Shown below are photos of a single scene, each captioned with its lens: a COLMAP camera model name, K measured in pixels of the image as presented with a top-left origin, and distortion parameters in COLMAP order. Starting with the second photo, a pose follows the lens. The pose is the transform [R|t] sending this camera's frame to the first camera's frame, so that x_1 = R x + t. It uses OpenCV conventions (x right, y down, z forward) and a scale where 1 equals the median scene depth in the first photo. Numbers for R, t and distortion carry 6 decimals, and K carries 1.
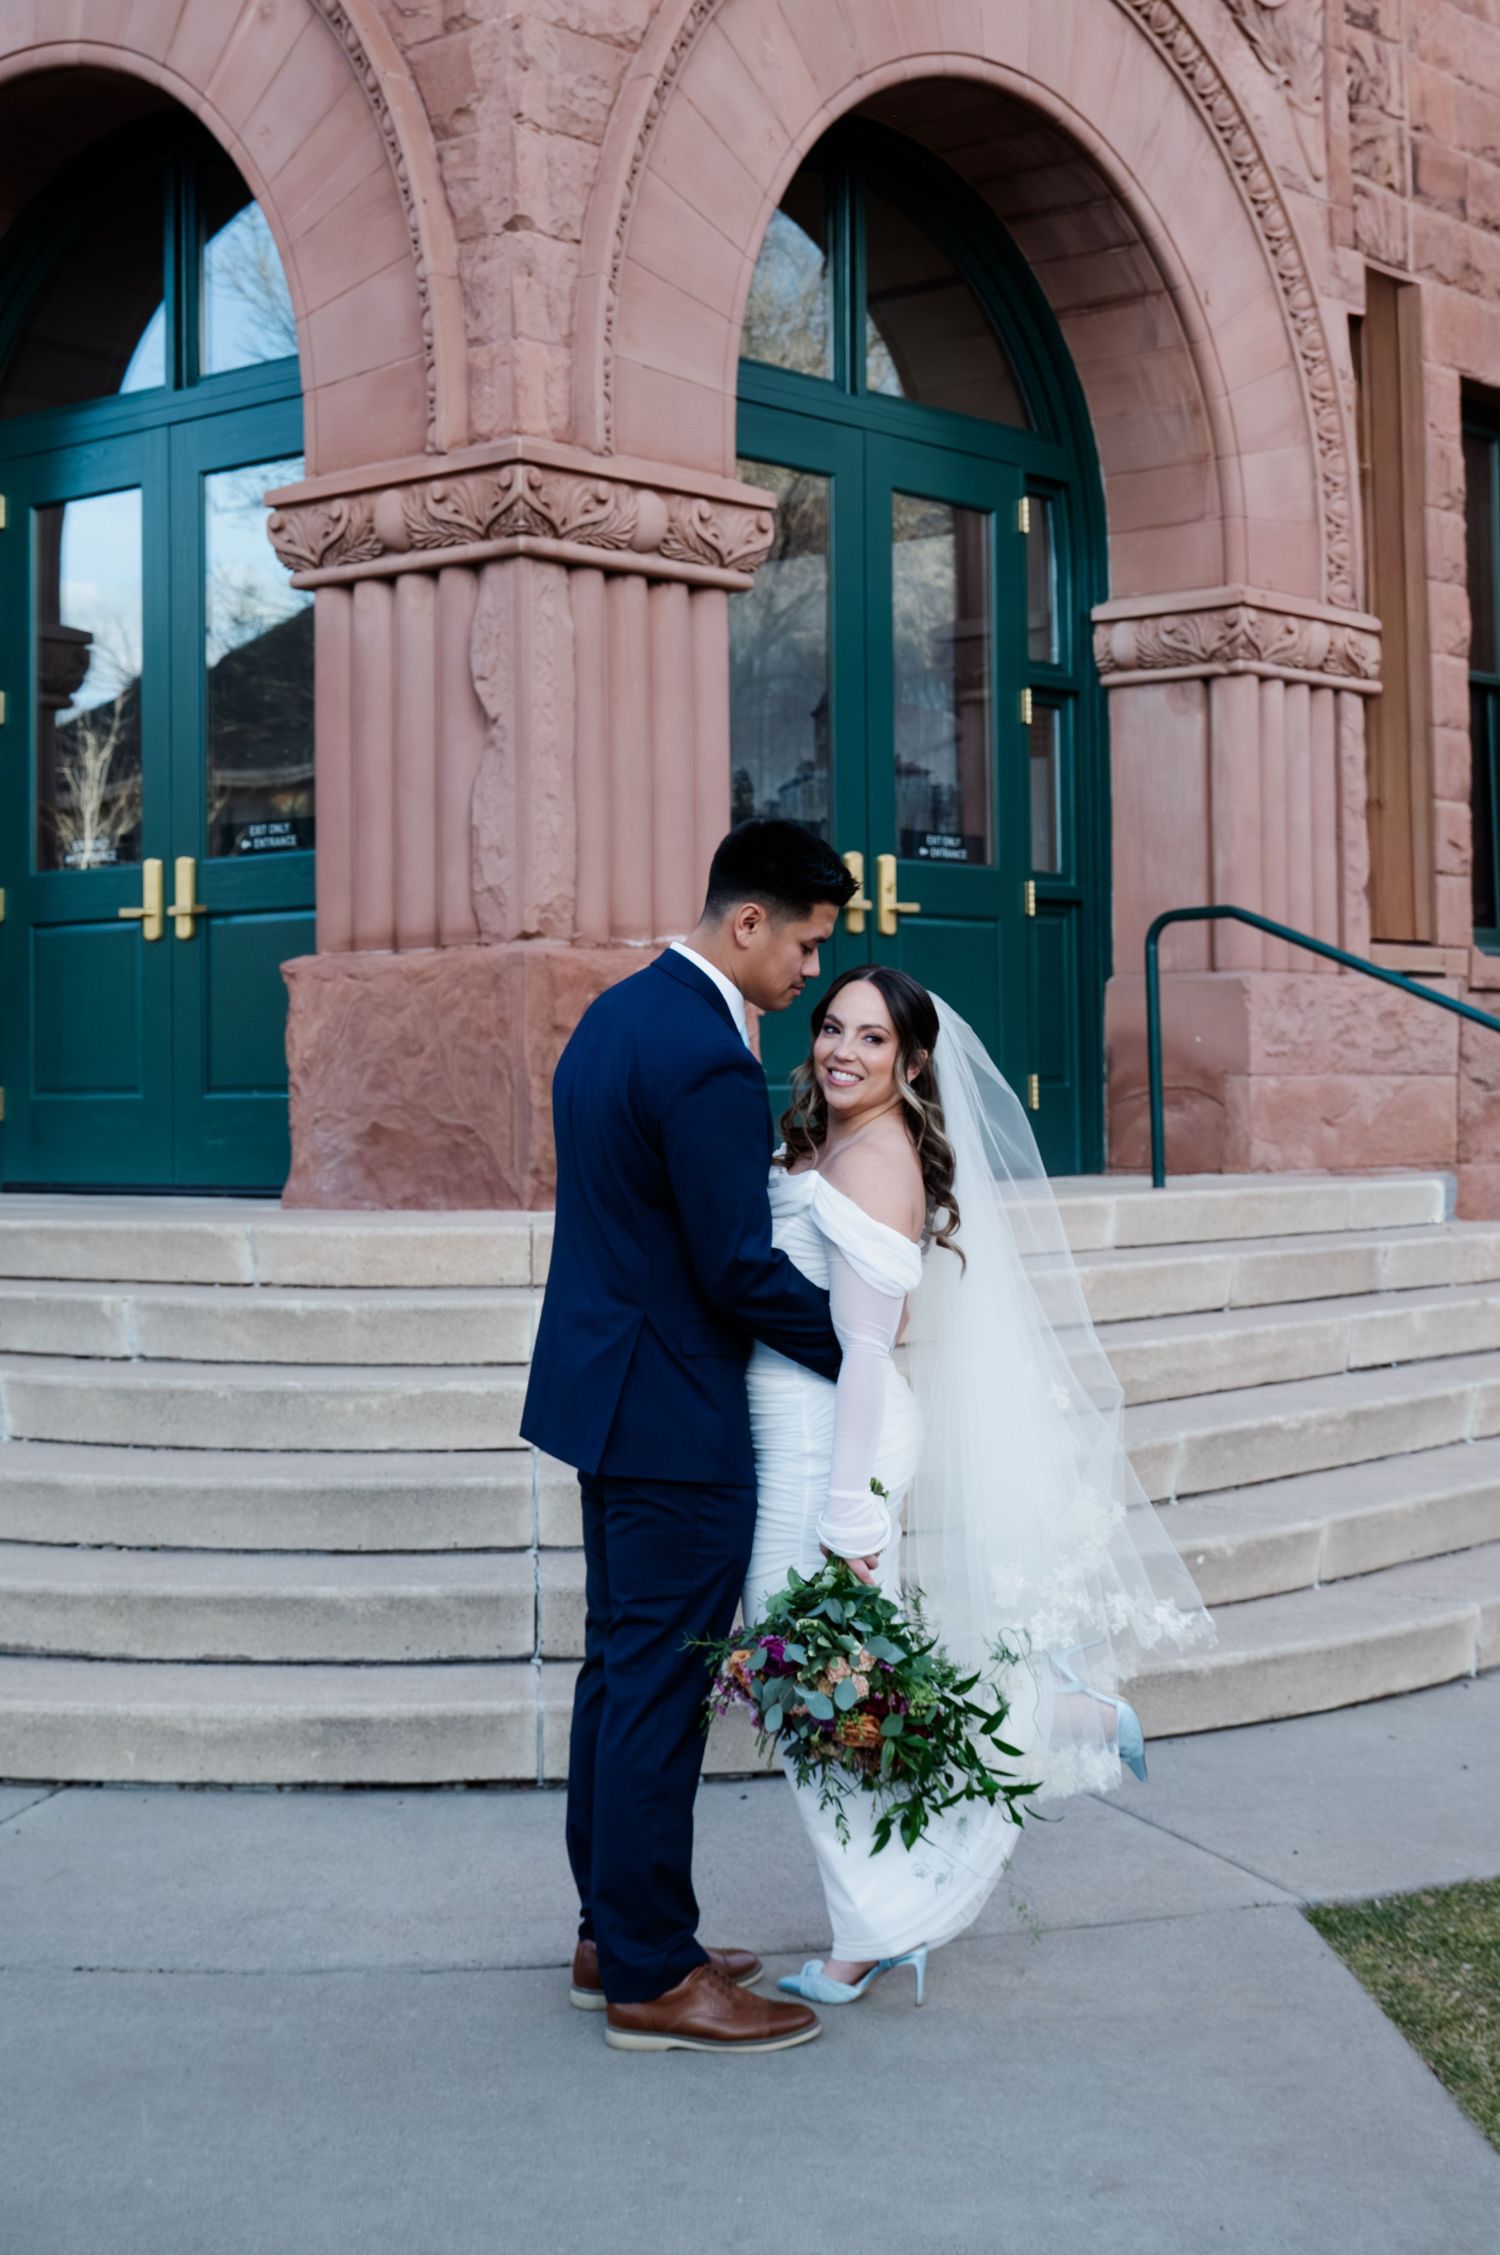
lens RADIAL K [[3196.7, 0, 811.2], [0, 3196.7, 898.7], [0, 0, 1]] dist [-0.017482, 0.000000]
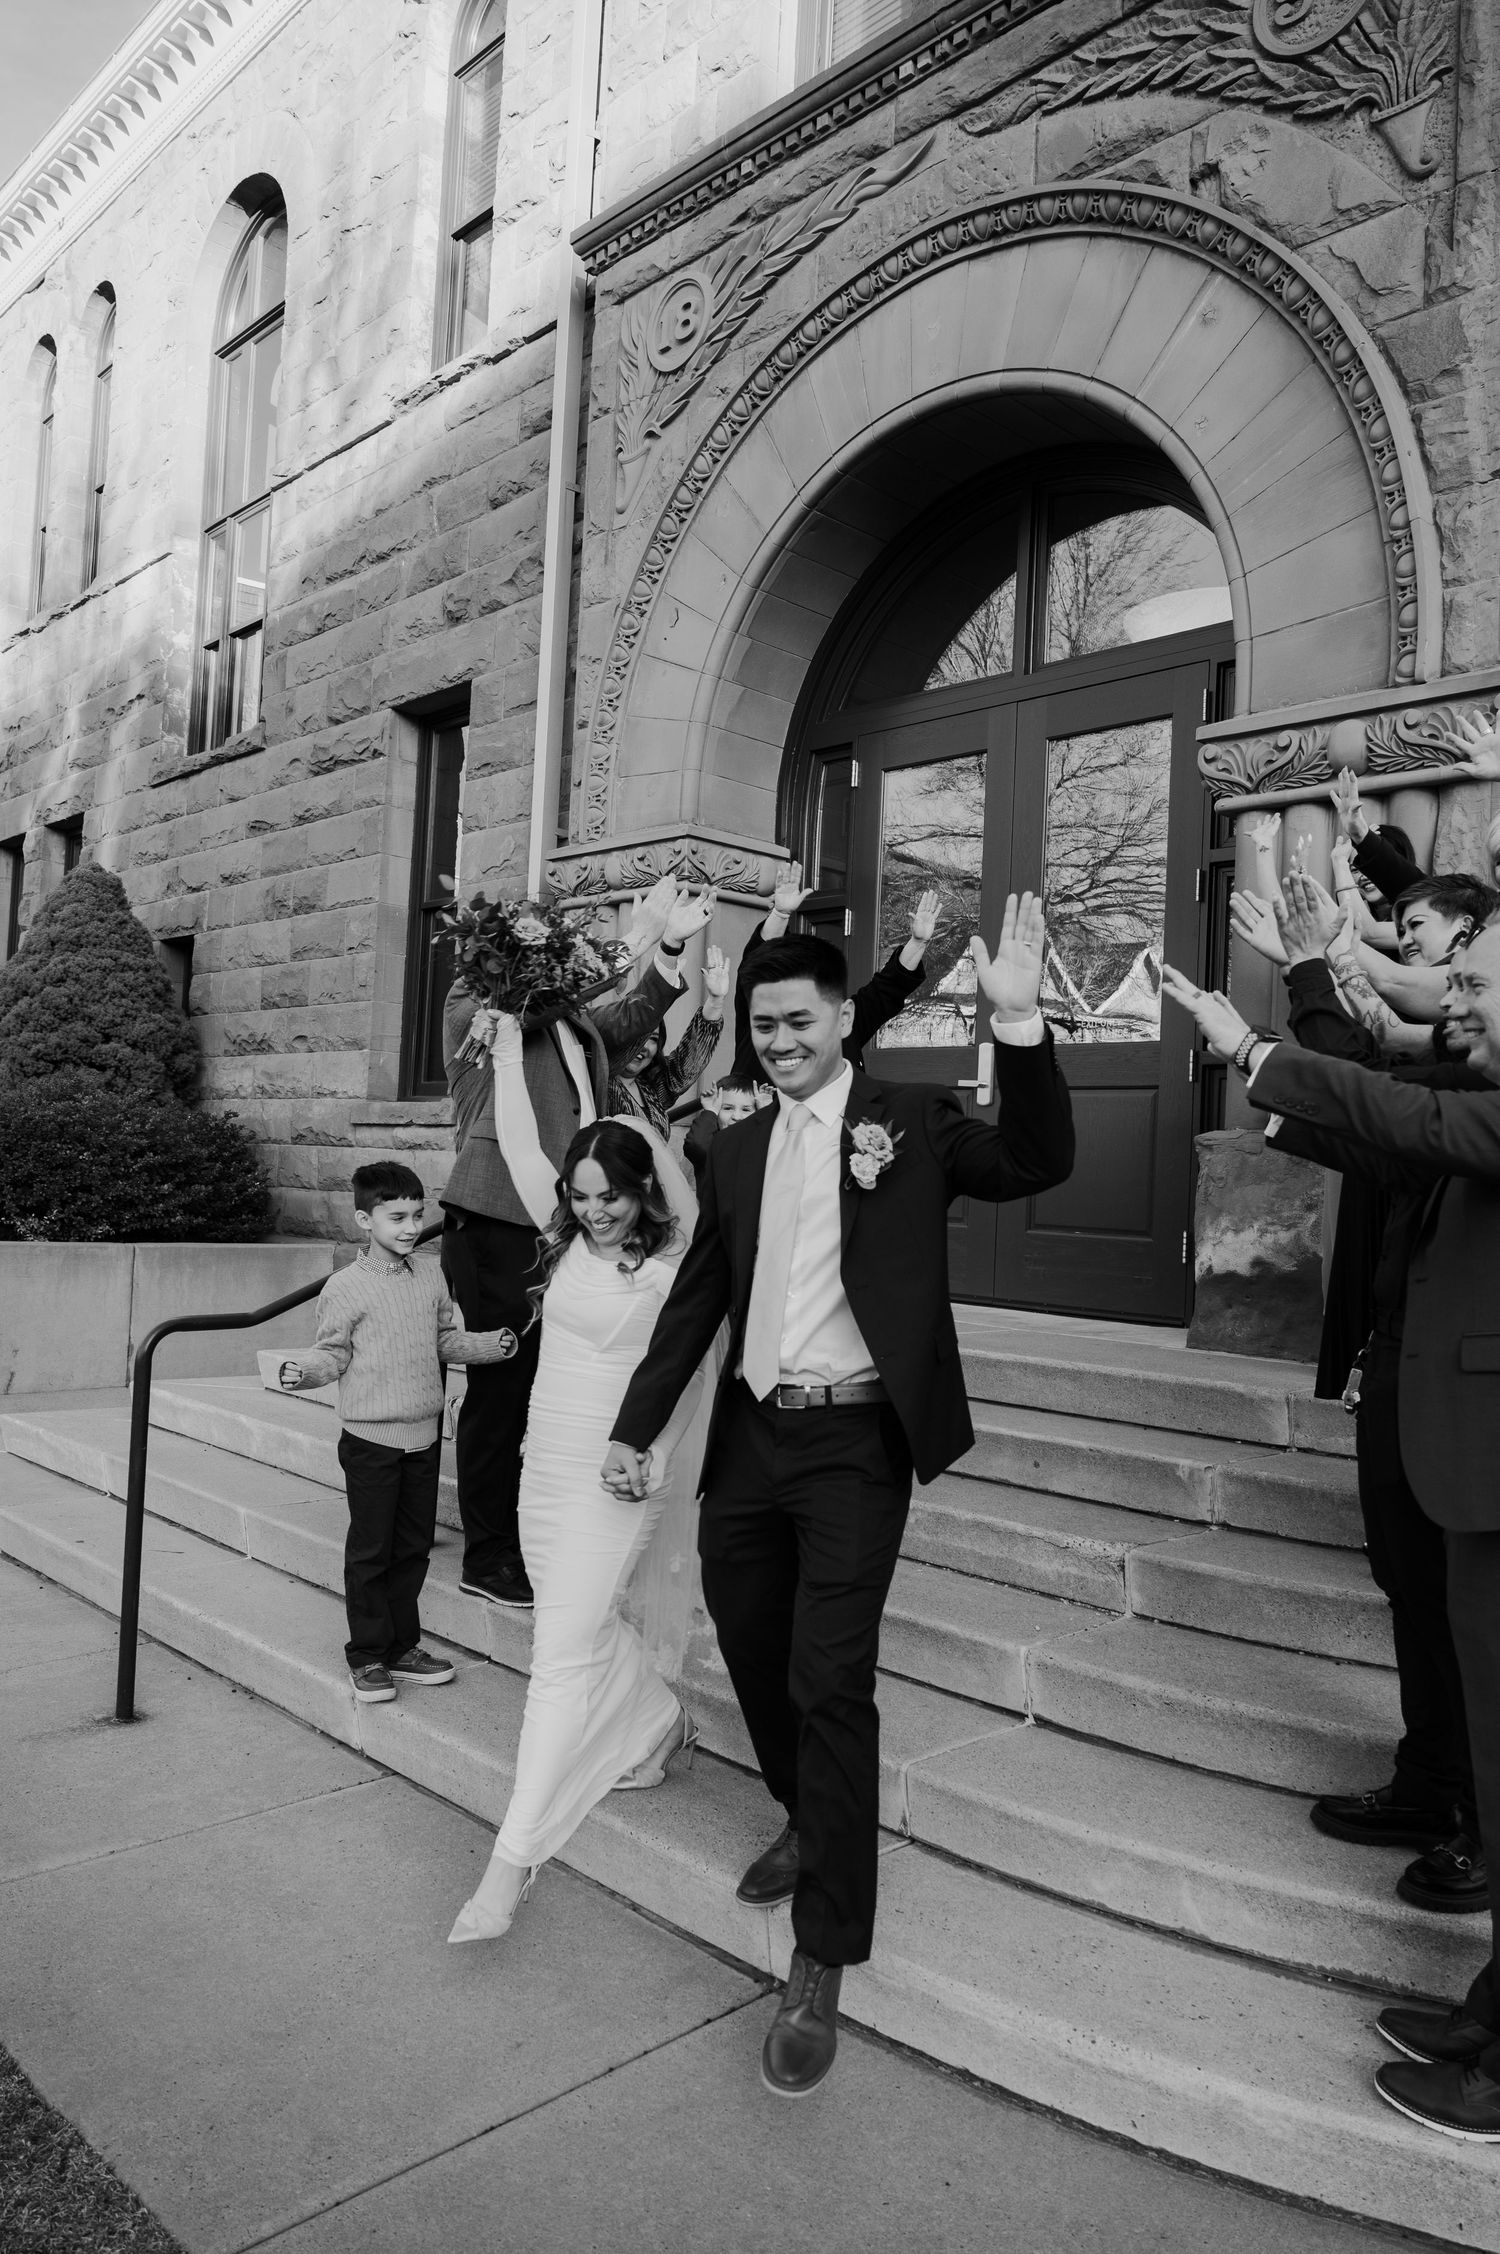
lens RADIAL K [[1634.3, 0, 753.7], [0, 1634.3, 1132.4], [0, 0, 1]] dist [-0.000746, -0.007789]
pose [[0.991096, 0.059995, -0.118869, -0.261765], [-0.056545, 0.997881, 0.032192, 0.009286], [0.120549, -0.025184, 0.992388, 0.405741]]
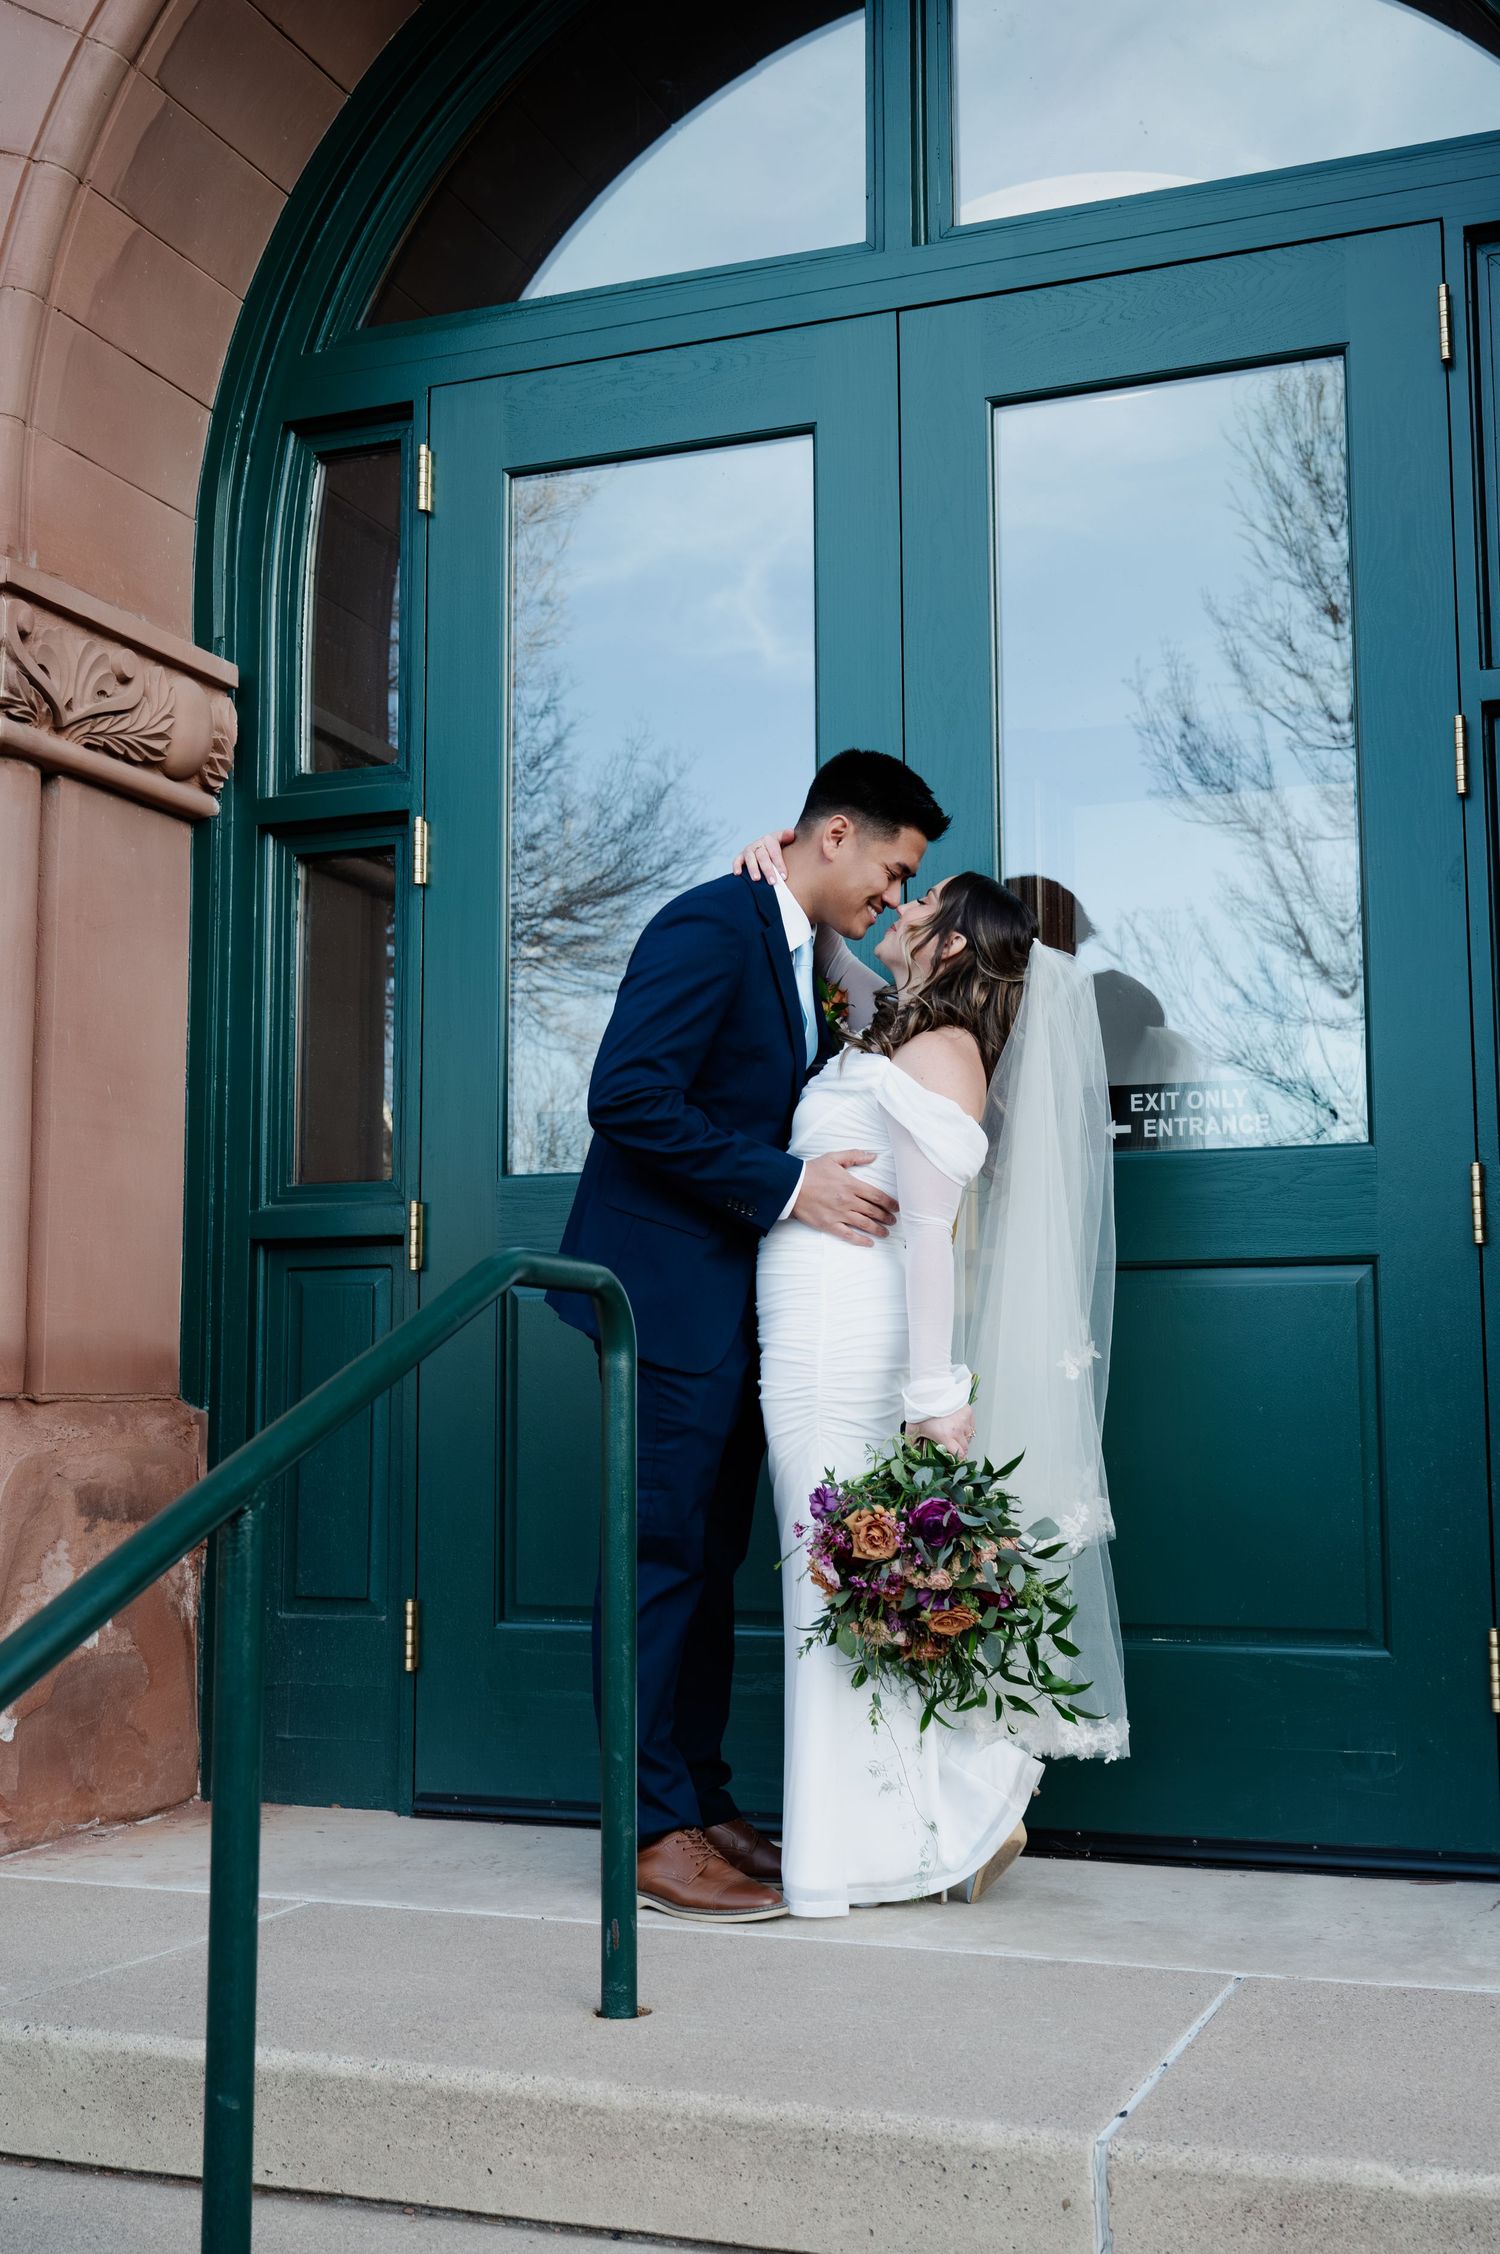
lens RADIAL K [[2604.0, 0, 746.9], [0, 2604.0, 1134.7], [0, 0, 1]] dist [0.011287, 0.000000]
pose [[0.948916, 0.048202, 0.311826, -0.420624], [-0.029671, 0.997515, -0.063903, 0.013902], [-0.314131, 0.051386, 0.947988, 0.743416]]
